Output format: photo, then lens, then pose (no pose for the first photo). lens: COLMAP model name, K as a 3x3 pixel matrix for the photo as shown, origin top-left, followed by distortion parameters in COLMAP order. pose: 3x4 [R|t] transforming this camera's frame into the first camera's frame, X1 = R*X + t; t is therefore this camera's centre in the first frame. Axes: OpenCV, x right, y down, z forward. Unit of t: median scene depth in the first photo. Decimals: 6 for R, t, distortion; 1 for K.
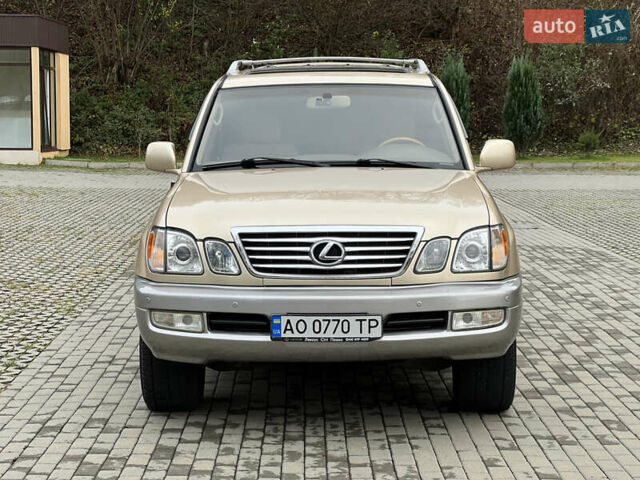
lens RADIAL K [[1447.9, 0, 321.4], [0, 1447.9, 218.5], [0, 0, 1]] dist [-0.373348, 9.301923]
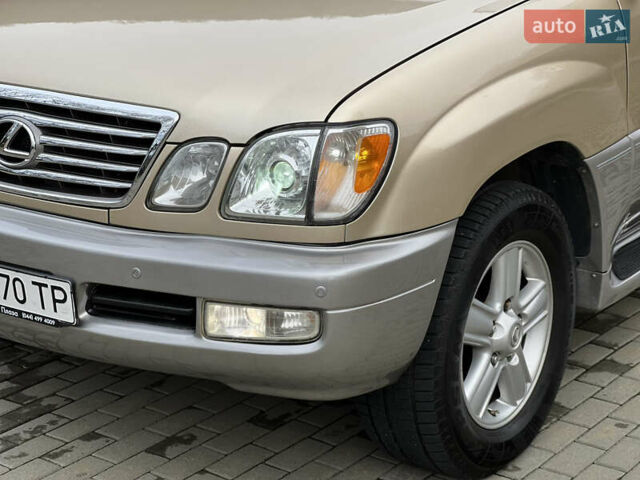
lens RADIAL K [[1447.9, 0, 321.4], [0, 1447.9, 218.5], [0, 0, 1]] dist [-0.373348, 9.301923]
pose [[0.815200, 0.159899, -0.556670, 0.381658], [-0.047018, 0.976233, 0.211560, -0.063253], [0.577268, -0.146290, 0.803344, 0.645718]]
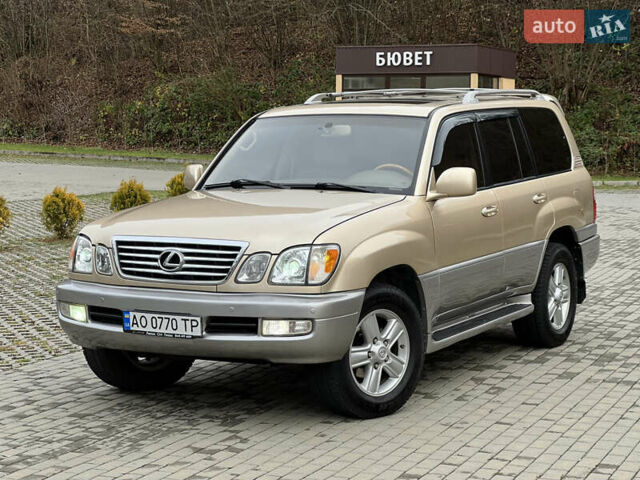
lens RADIAL K [[1447.9, 0, 321.4], [0, 1447.9, 218.5], [0, 0, 1]] dist [-0.373348, 9.301923]
pose [[0.877482, 0.035753, -0.478275, 0.665420], [-0.043972, 0.999015, -0.005994, -0.008509], [0.477589, 0.026290, 0.878190, 0.034530]]
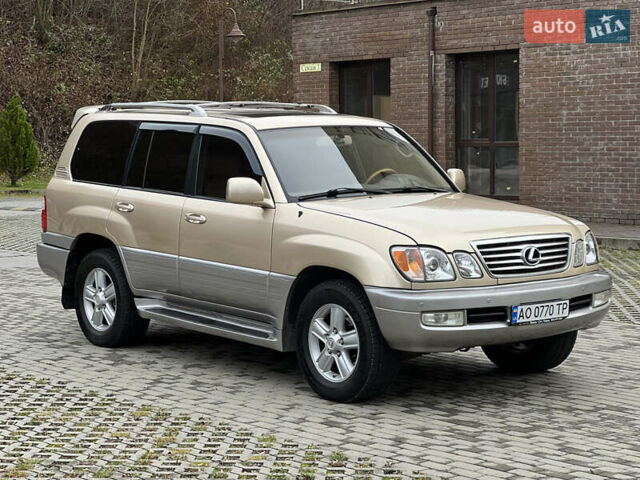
lens RADIAL K [[1447.9, 0, 321.4], [0, 1447.9, 218.5], [0, 0, 1]] dist [-0.373348, 9.301923]
pose [[0.767710, -0.045348, 0.639190, -0.980192], [0.059051, 0.998255, -0.000102, -0.021521], [-0.638070, 0.037823, 0.769049, 0.109136]]
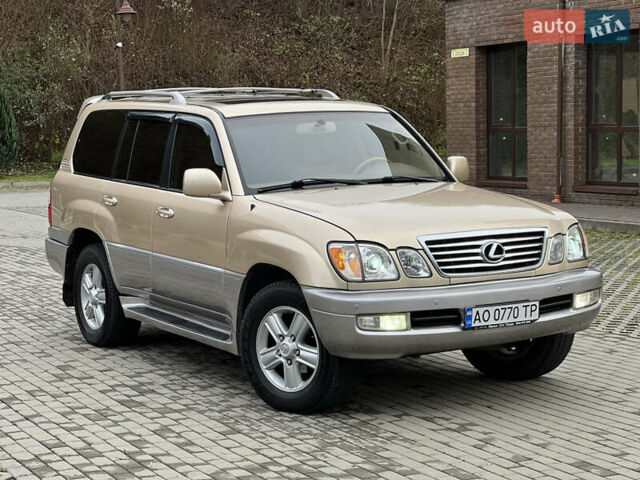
lens RADIAL K [[1447.9, 0, 321.4], [0, 1447.9, 218.5], [0, 0, 1]] dist [-0.373348, 9.301923]
pose [[0.851796, -0.054697, 0.521011, -0.730454], [0.065074, 0.997879, -0.001628, -0.011340], [-0.519817, 0.035291, 0.853548, 0.060878]]
